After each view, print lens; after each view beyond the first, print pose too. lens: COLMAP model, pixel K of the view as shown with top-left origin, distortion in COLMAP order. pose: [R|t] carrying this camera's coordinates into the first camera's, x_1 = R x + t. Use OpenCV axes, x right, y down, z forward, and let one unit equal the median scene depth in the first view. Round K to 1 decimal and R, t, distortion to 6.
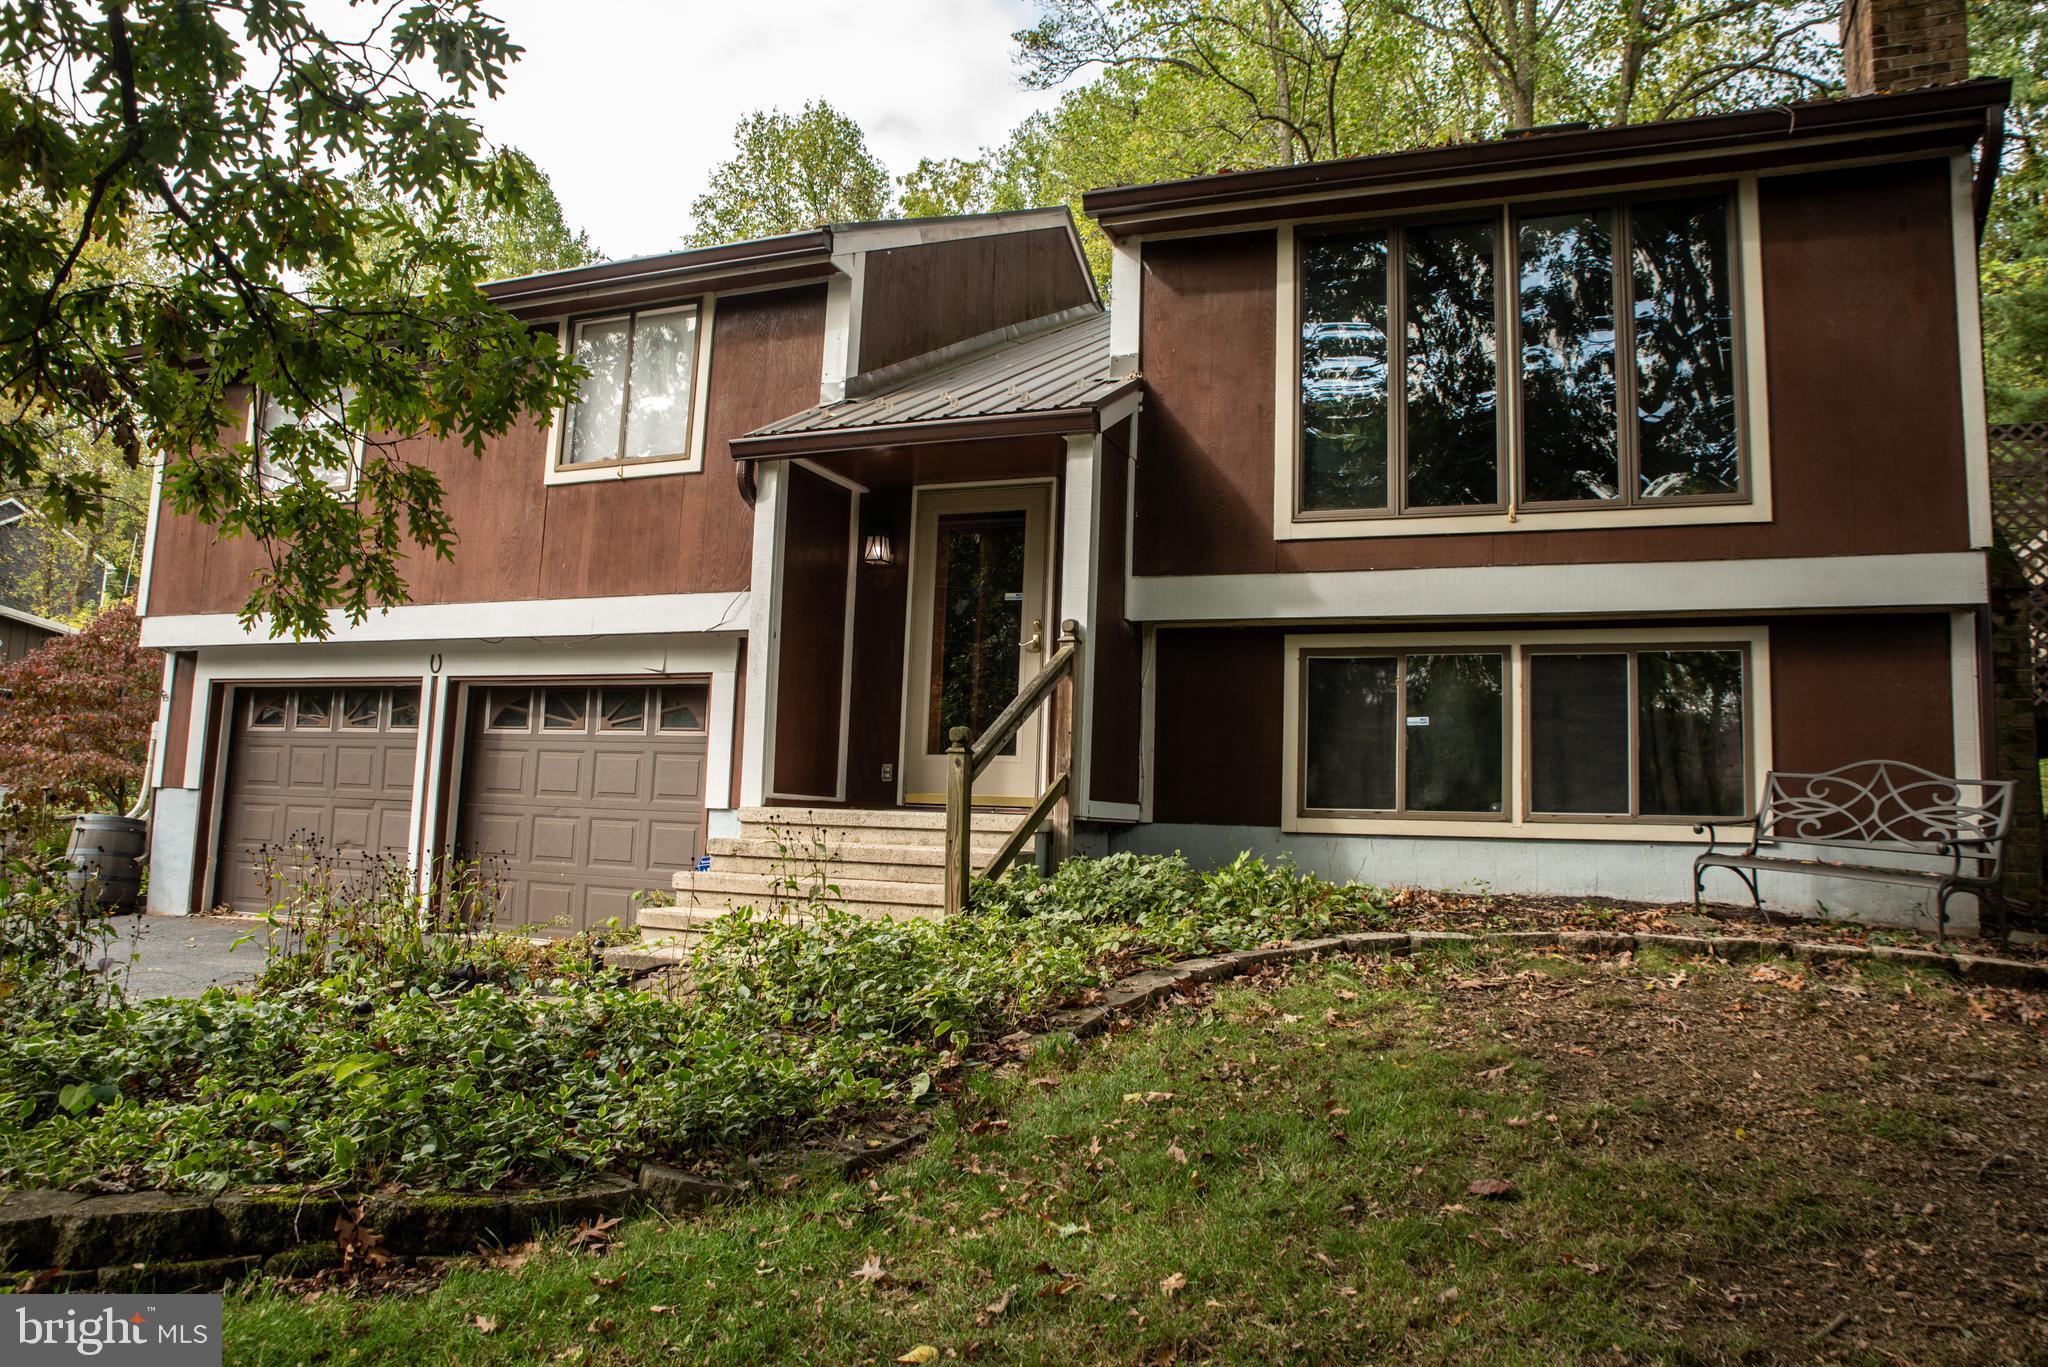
lens RADIAL K [[1424.5, 0, 1035.7], [0, 1424.5, 674.5], [0, 0, 1]] dist [-0.092009, 0.002114]
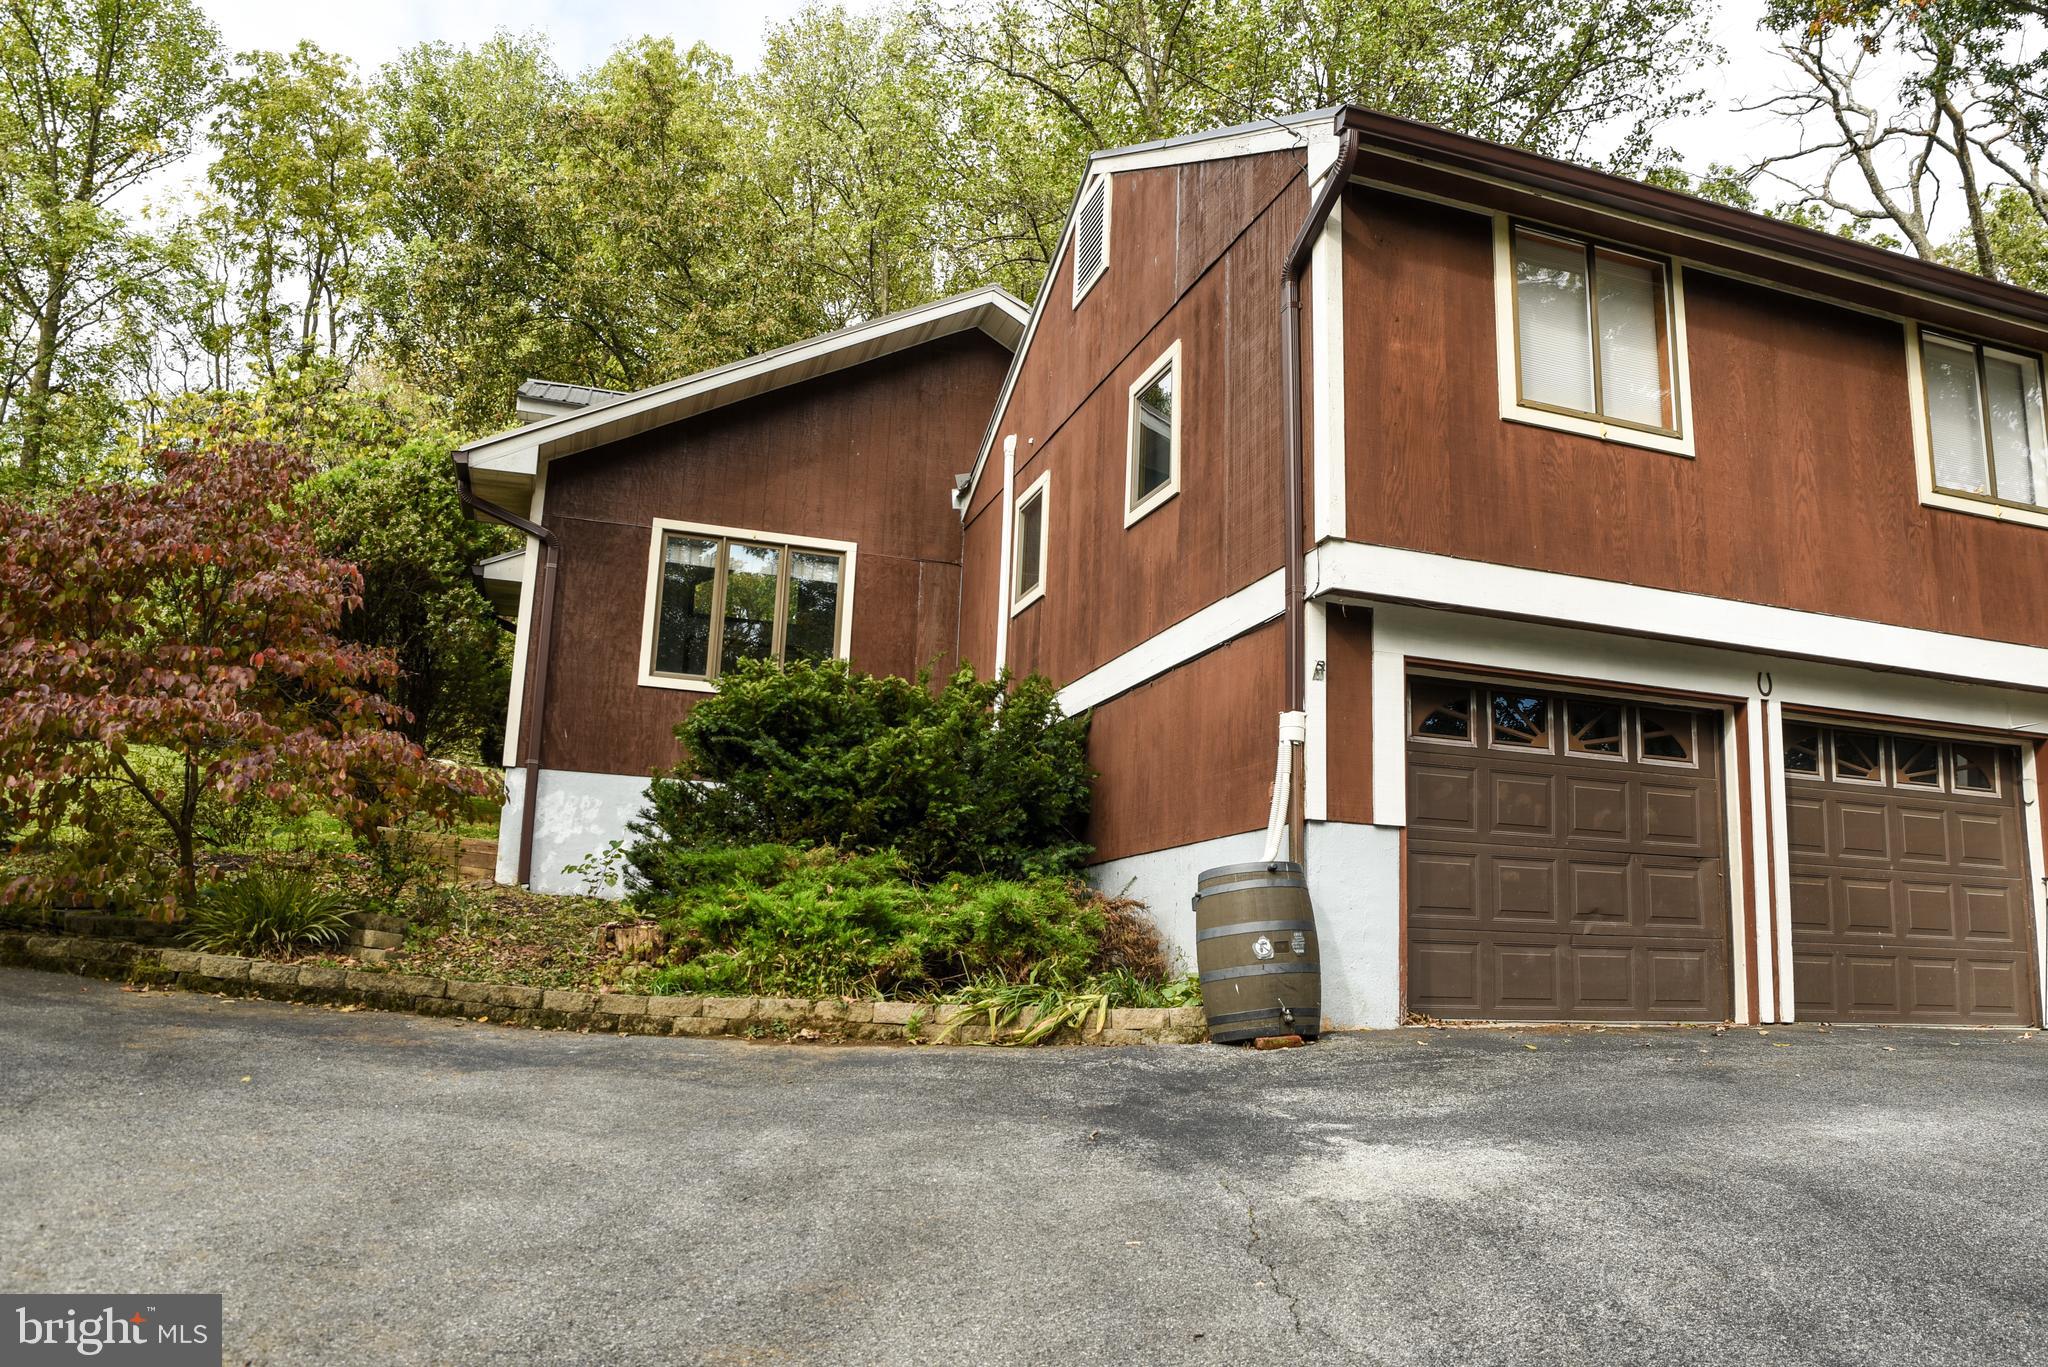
lens RADIAL K [[1444.5, 0, 1034.2], [0, 1444.5, 705.0], [0, 0, 1]] dist [-0.127666, 0.087994]
pose [[0.764580, 0.110596, 0.634969, -1.509206], [-0.082353, 0.993856, -0.073943, 0.117080], [-0.639245, 0.004244, 0.768991, 0.786185]]
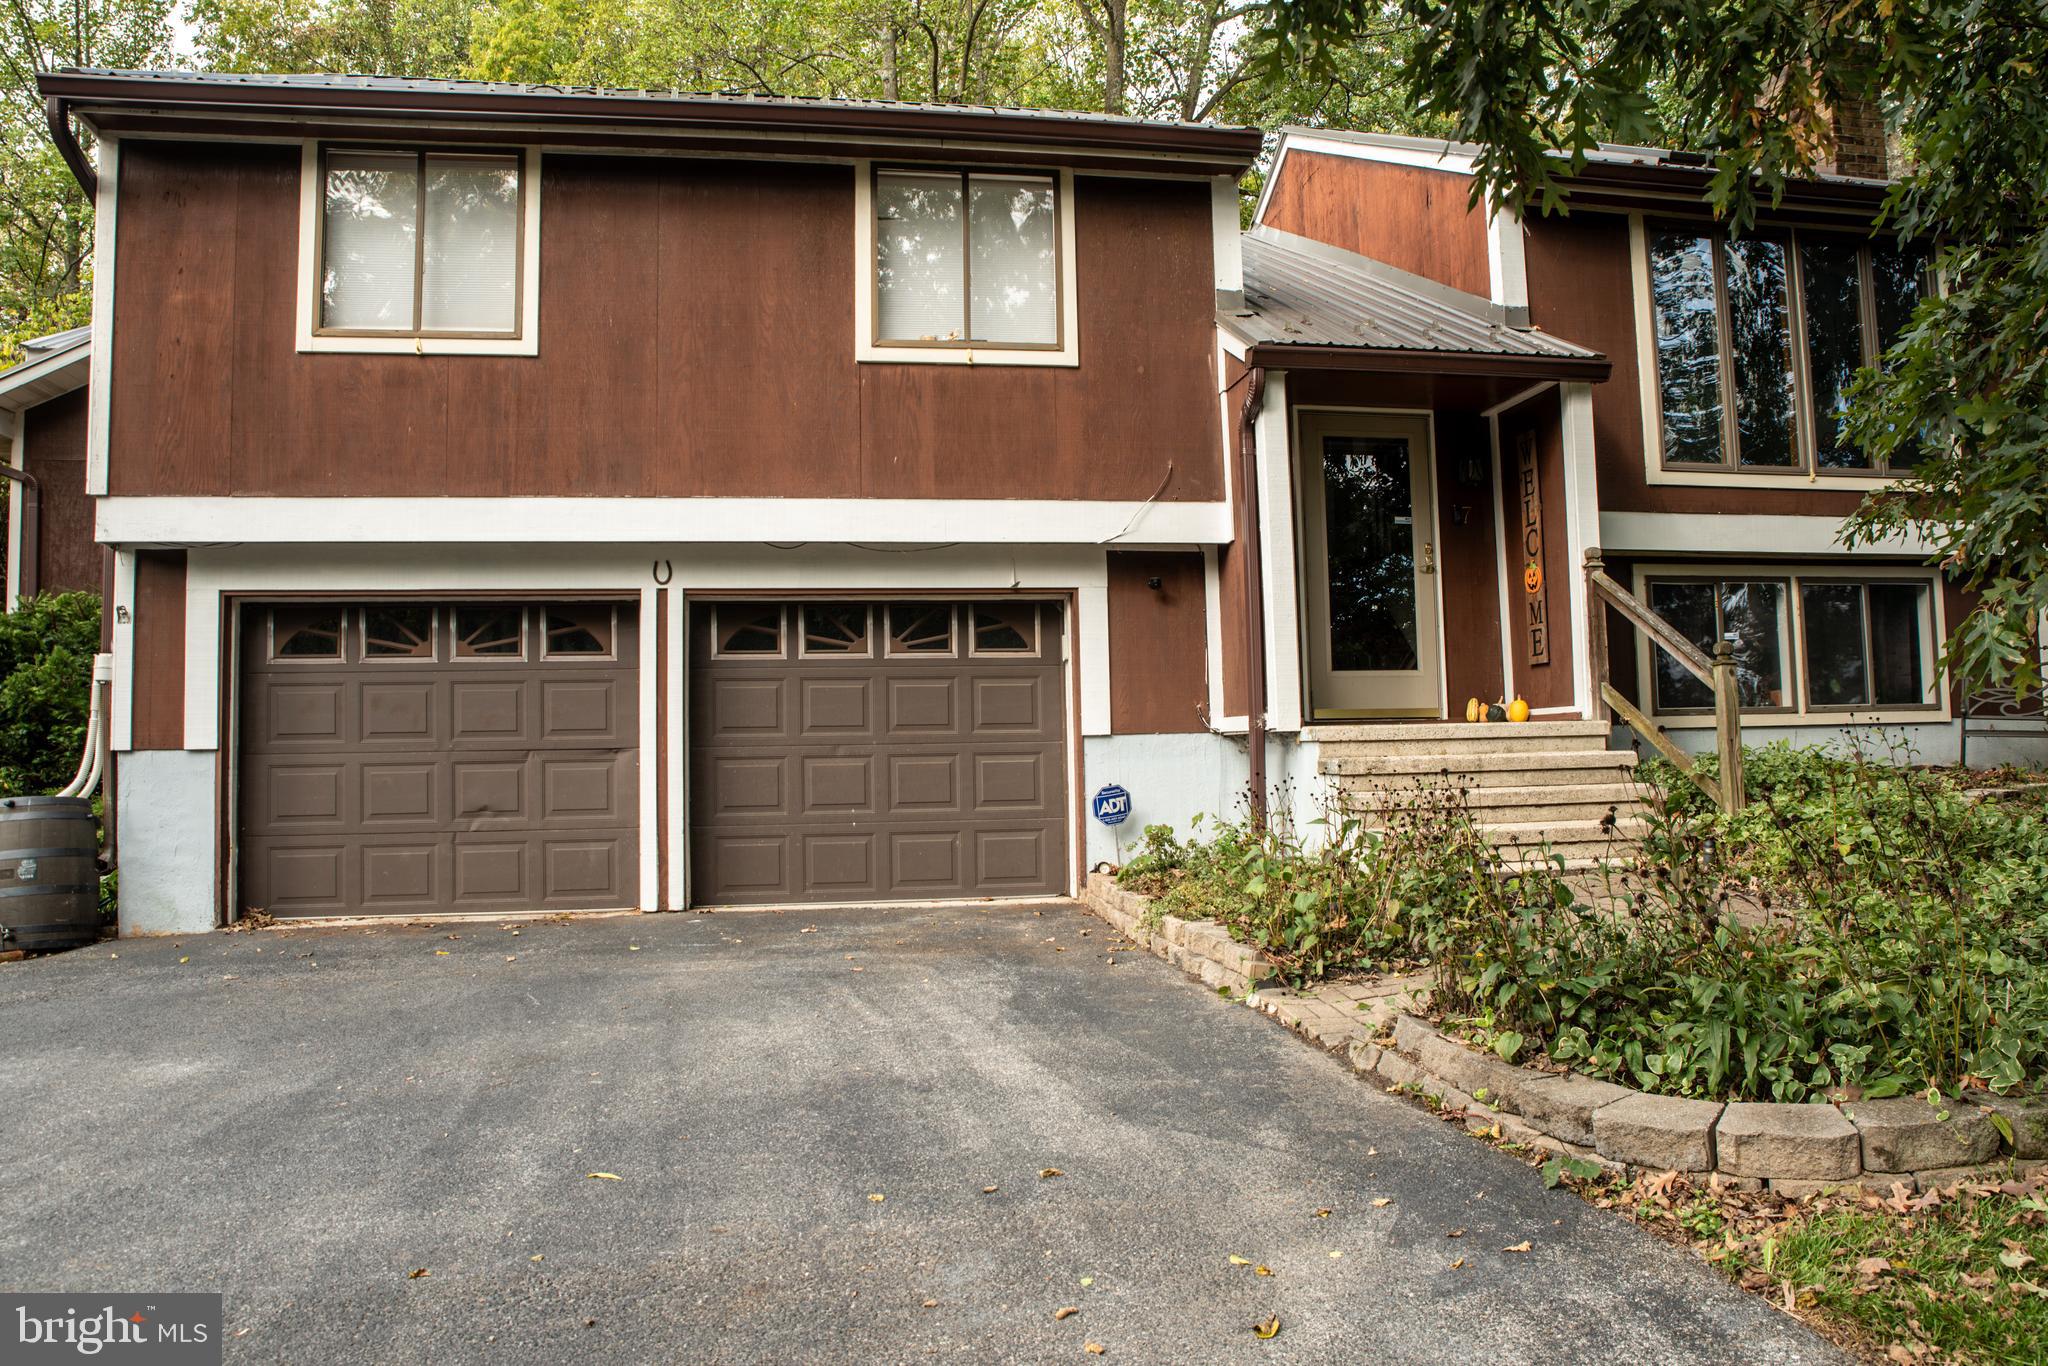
lens RADIAL K [[1444.5, 0, 1028.5], [0, 1444.5, 681.7], [0, 0, 1]] dist [-0.127666, 0.087994]
pose [[0.845795, -0.021851, 0.533060, -0.826164], [-0.008102, 0.998520, 0.053785, 0.010131], [-0.533446, -0.049809, 0.844366, 0.249200]]
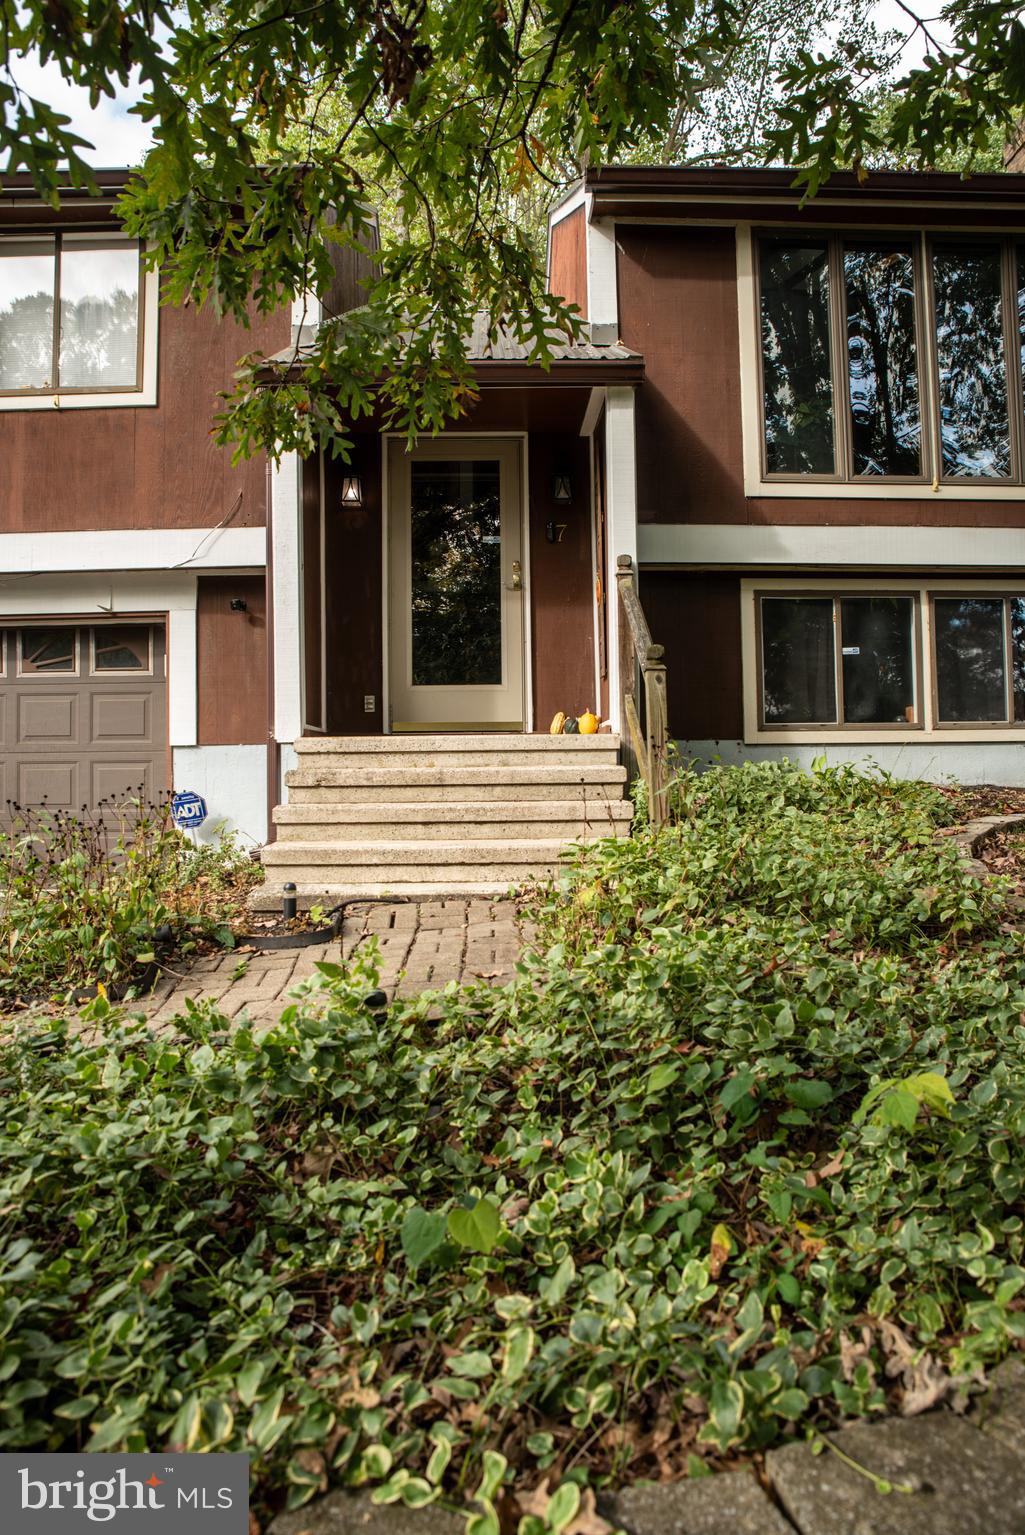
lens RADIAL K [[1082.6, 0, 507.6], [0, 1082.6, 761.3], [0, 0, 1]] dist [-0.127666, 0.087994]
pose [[0.918738, -0.041847, 0.392644, -0.338437], [0.000229, 0.994425, 0.105448, 0.027303], [-0.394868, -0.096789, 0.913625, 0.227438]]
